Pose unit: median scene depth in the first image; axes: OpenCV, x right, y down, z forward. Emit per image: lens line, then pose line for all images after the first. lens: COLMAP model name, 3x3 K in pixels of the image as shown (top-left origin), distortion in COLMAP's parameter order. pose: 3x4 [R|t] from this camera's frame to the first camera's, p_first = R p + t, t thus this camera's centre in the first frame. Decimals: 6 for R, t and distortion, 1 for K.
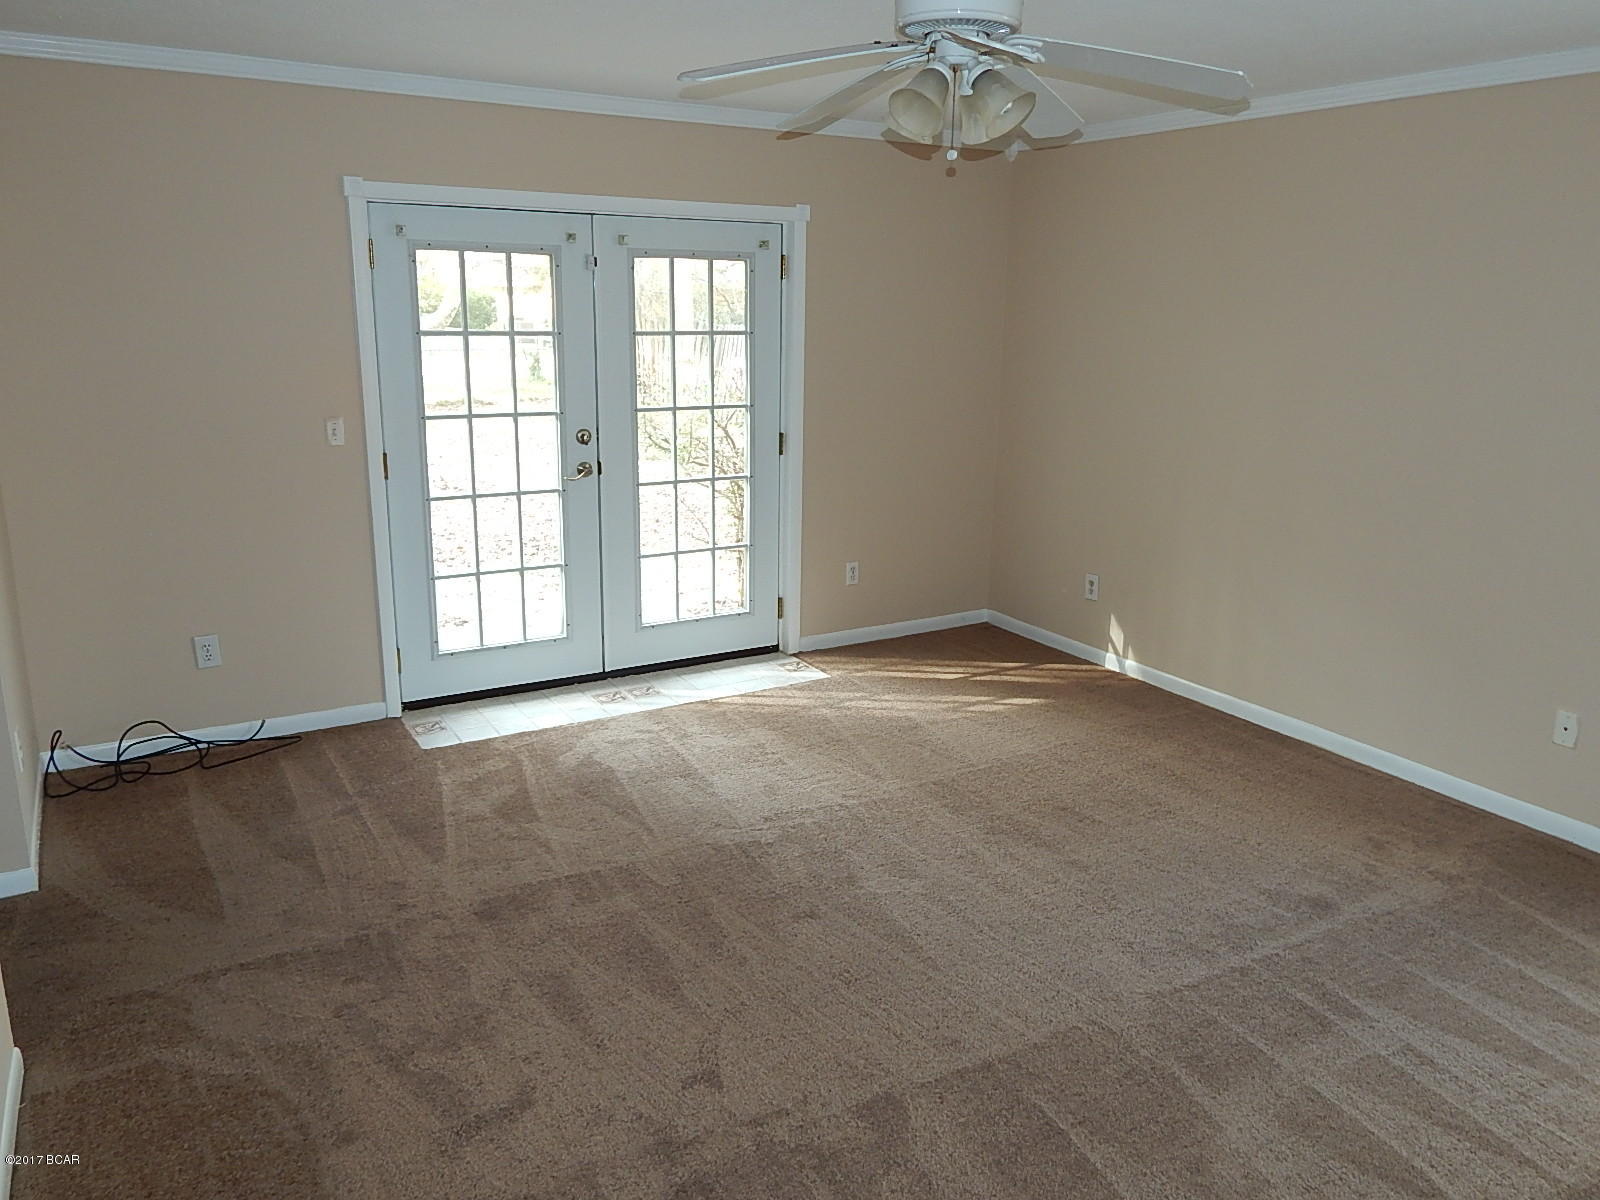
lens RADIAL K [[1167.8, 0, 798.4], [0, 1167.8, 602.3], [0, 0, 1]] dist [0.005574, -0.011281]
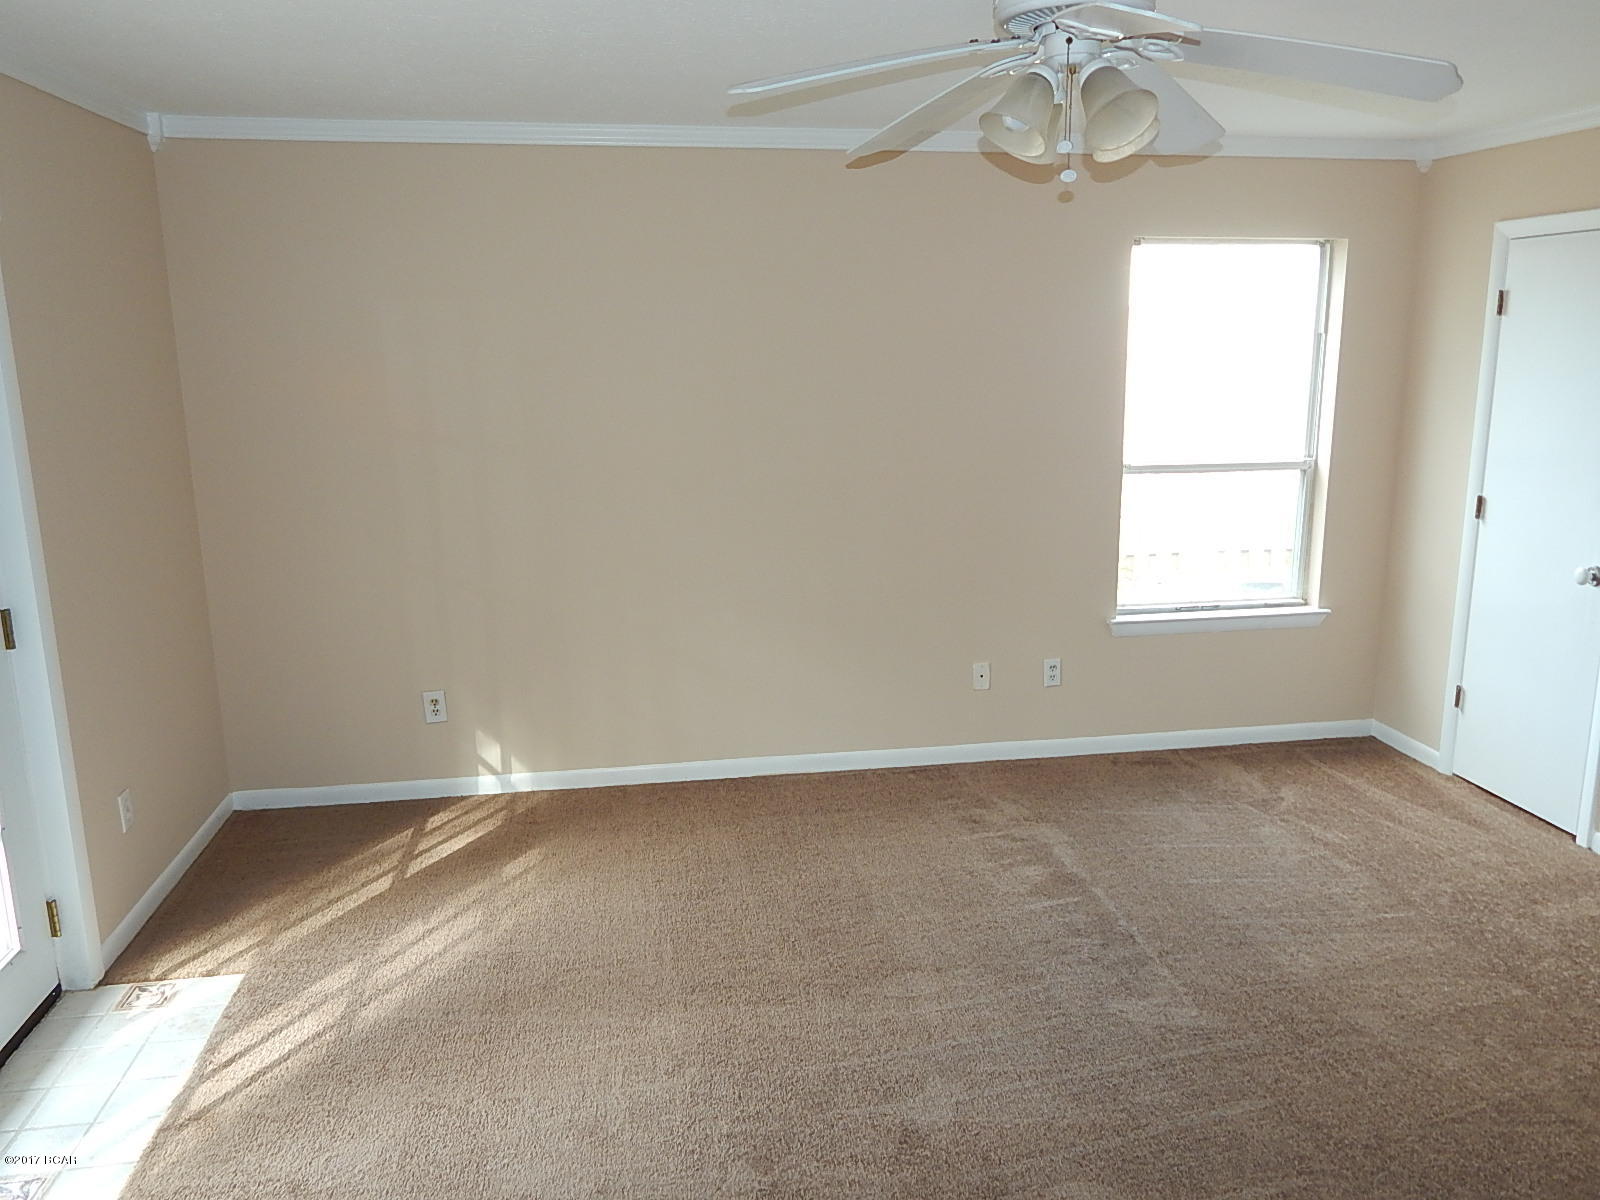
lens RADIAL K [[1167.8, 0, 799.6], [0, 1167.8, 595.1], [0, 0, 1]] dist [0.005574, -0.011281]
pose [[0.333640, -0.223854, 0.915737, -0.414280], [0.232829, 0.960871, 0.150058, -0.160649], [-0.913496, 0.163144, 0.372705, 0.489591]]
